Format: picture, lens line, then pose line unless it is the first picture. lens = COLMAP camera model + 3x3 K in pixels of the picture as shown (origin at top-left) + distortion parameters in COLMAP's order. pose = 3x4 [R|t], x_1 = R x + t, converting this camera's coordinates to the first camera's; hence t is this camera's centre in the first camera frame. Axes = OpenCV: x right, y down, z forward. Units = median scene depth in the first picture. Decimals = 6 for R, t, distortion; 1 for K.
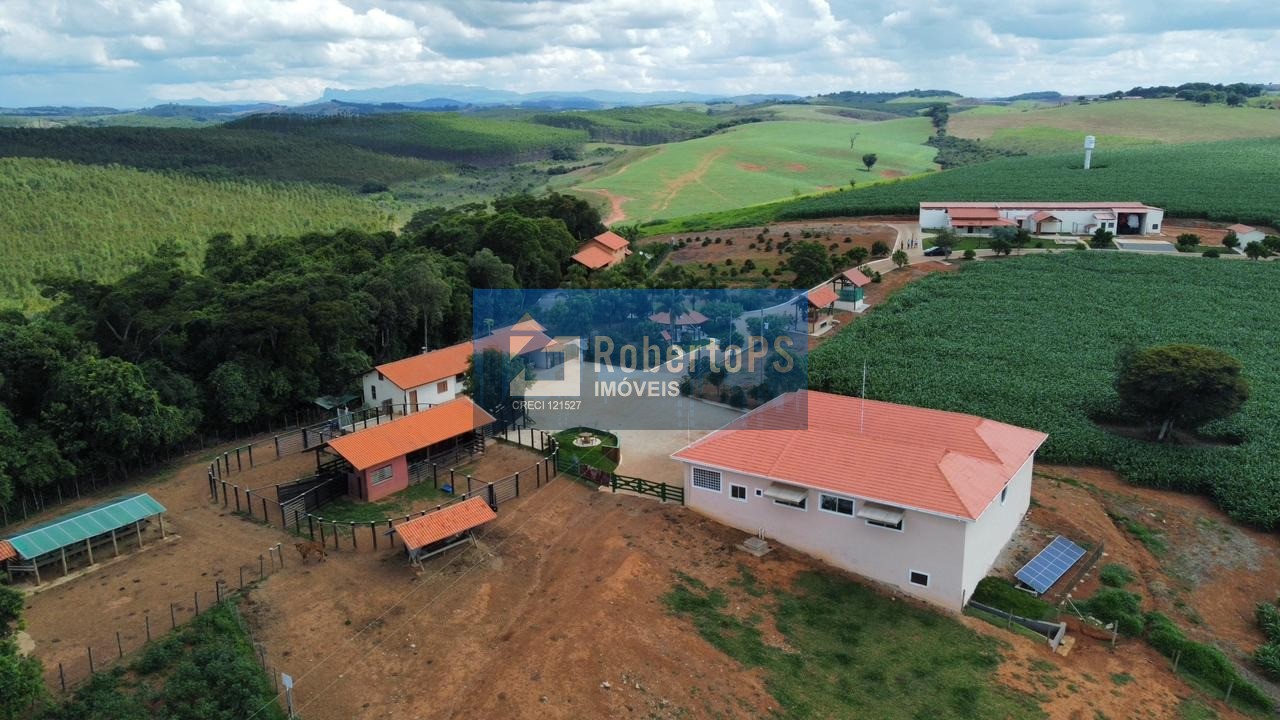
lens RADIAL K [[969.9, 0, 634.4], [0, 969.9, 364.5], [0, 0, 1]] dist [-0.004764, -0.003257]
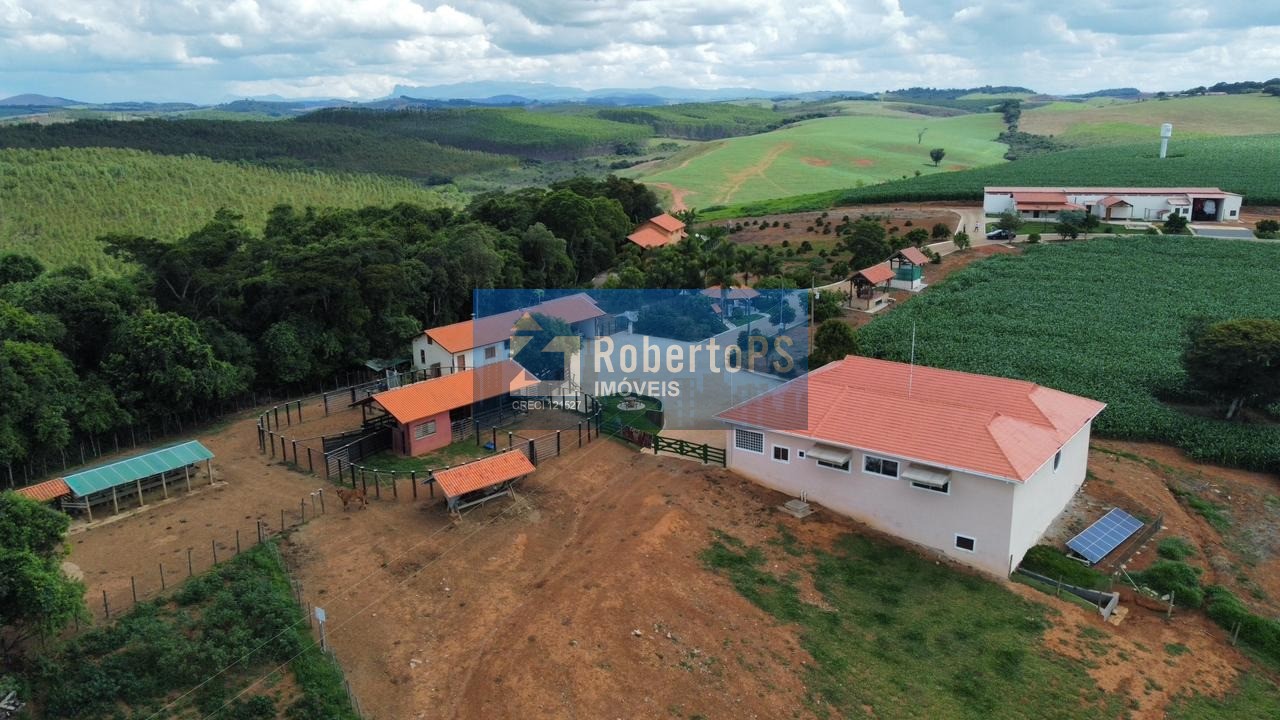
lens RADIAL K [[969.9, 0, 634.4], [0, 969.9, 364.5], [0, 0, 1]] dist [-0.004764, -0.003257]
pose [[0.997903, 0.018253, -0.062103, 0.014352], [-0.018068, 0.999830, 0.003551, 0.031446], [0.062157, -0.002422, 0.998063, 0.007403]]
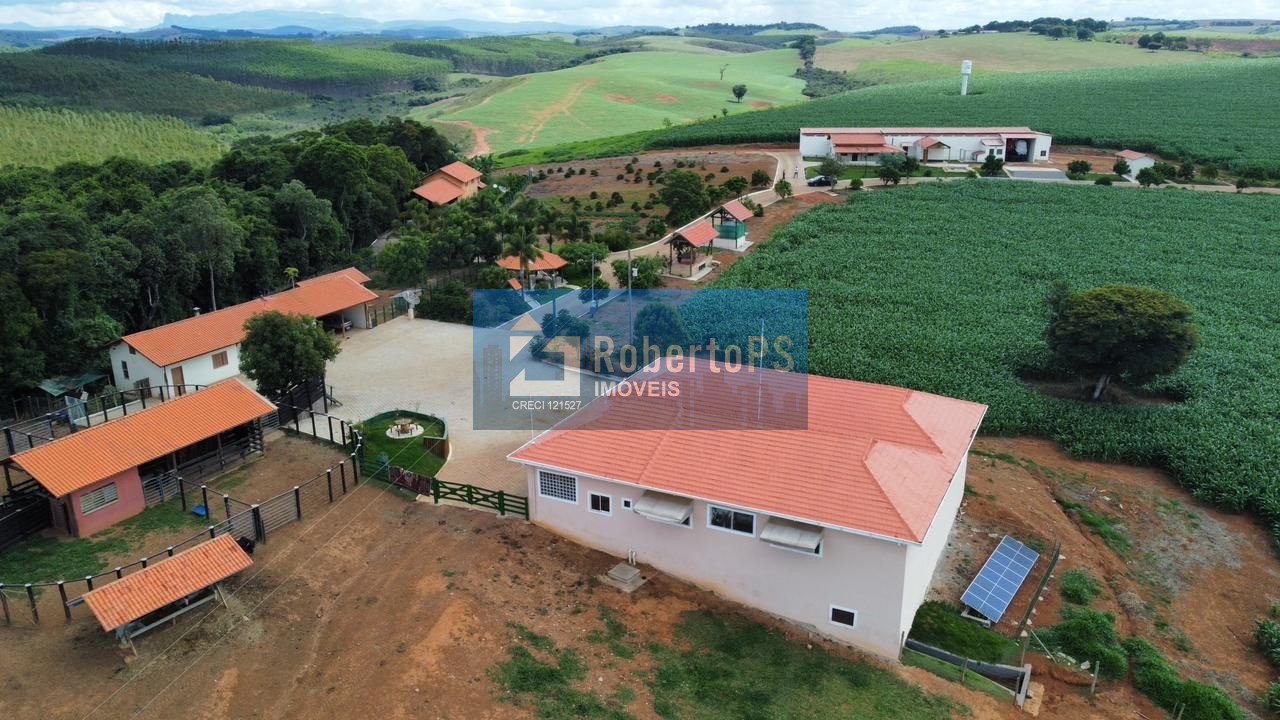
lens RADIAL K [[969.9, 0, 634.4], [0, 969.9, 364.5], [0, 0, 1]] dist [-0.004764, -0.003257]
pose [[0.991484, -0.031125, 0.126457, 0.033293], [0.022838, 0.997528, 0.066458, -0.017885], [-0.128213, -0.063004, 0.989743, 0.209511]]
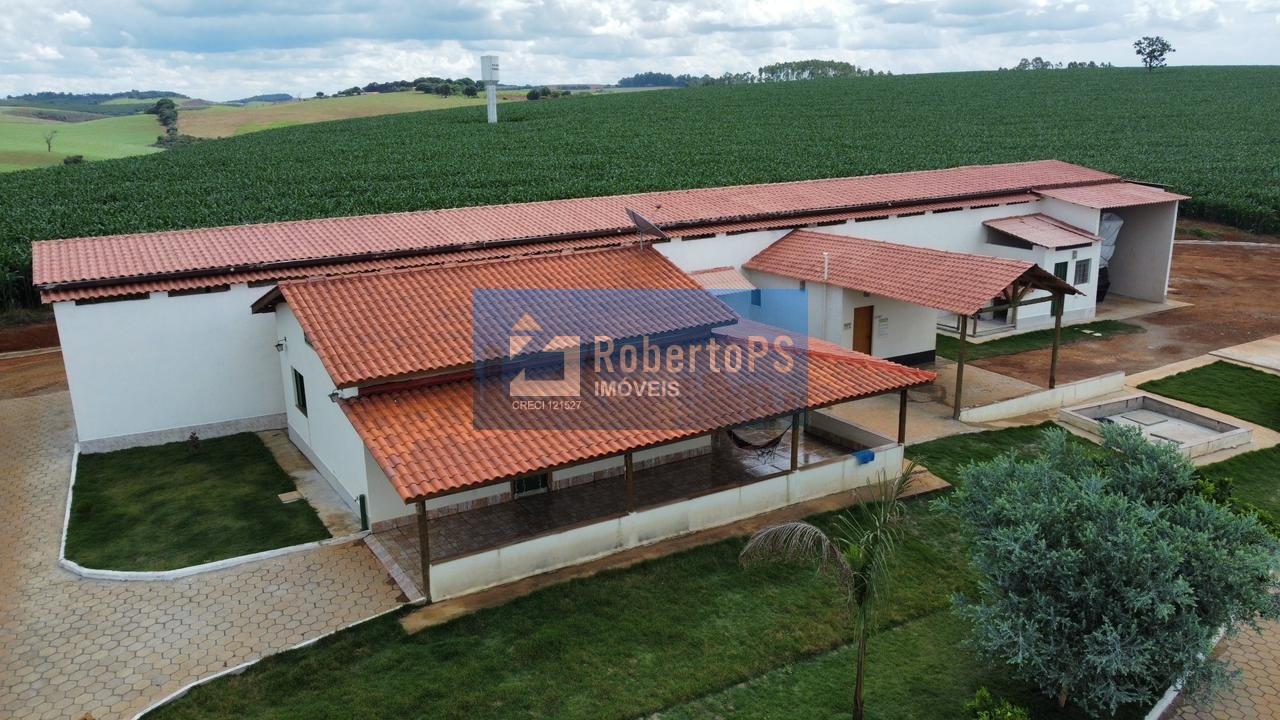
lens RADIAL K [[969.9, 0, 634.4], [0, 969.9, 364.5], [0, 0, 1]] dist [-0.004764, -0.003257]
pose [[0.742992, -0.174431, 0.646171, 0.581602], [0.178541, 0.982112, 0.059824, -0.314998], [-0.645048, 0.070919, 0.760844, 1.852864]]
